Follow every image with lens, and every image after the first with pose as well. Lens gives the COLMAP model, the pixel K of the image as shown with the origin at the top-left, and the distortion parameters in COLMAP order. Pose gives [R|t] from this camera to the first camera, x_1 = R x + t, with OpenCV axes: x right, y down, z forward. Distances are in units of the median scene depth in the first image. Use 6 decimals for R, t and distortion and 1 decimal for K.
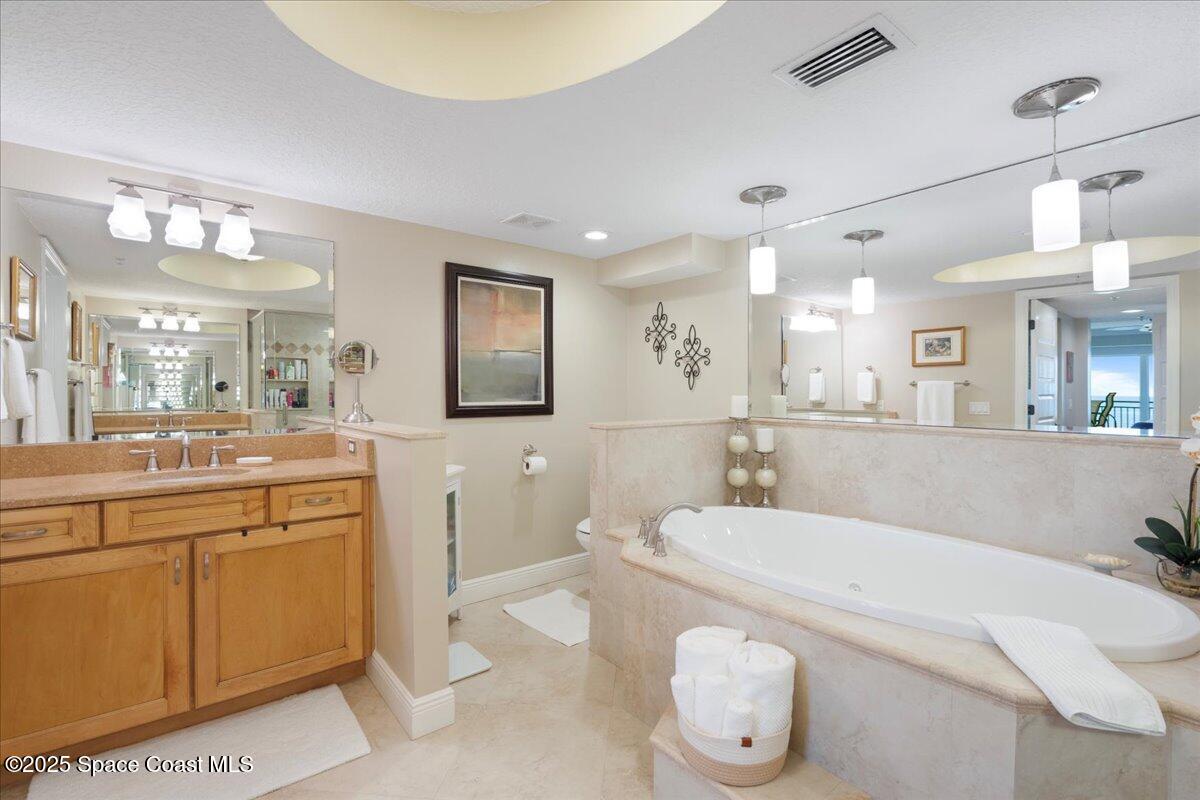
lens RADIAL K [[534.1, 0, 604.6], [0, 534.1, 399.9], [0, 0, 1]] dist [-0.004499, -0.000473]
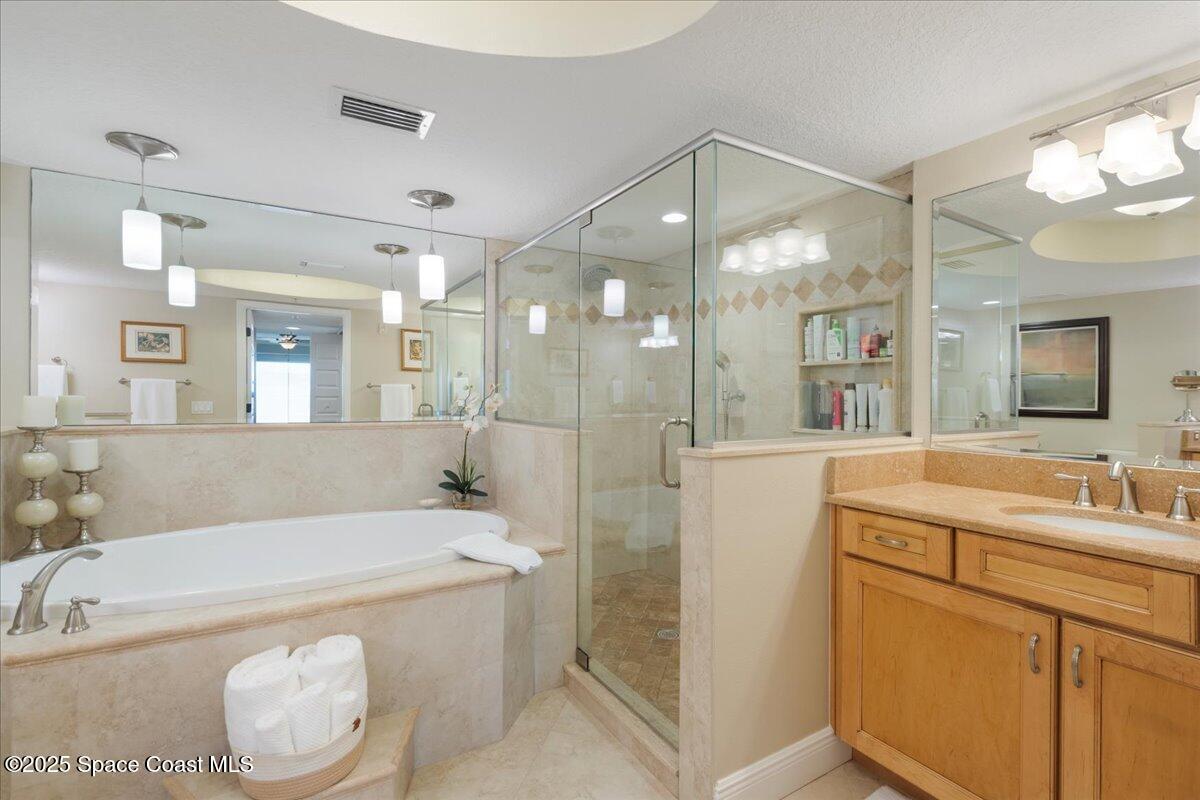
lens RADIAL K [[534.1, 0, 602.1], [0, 534.1, 395.3], [0, 0, 1]] dist [-0.004499, -0.000473]
pose [[0.148673, -0.000564, 0.988886, -0.333619], [0.005501, 0.999985, -0.000257, -0.004174], [-0.988871, 0.005478, 0.148674, 0.167353]]
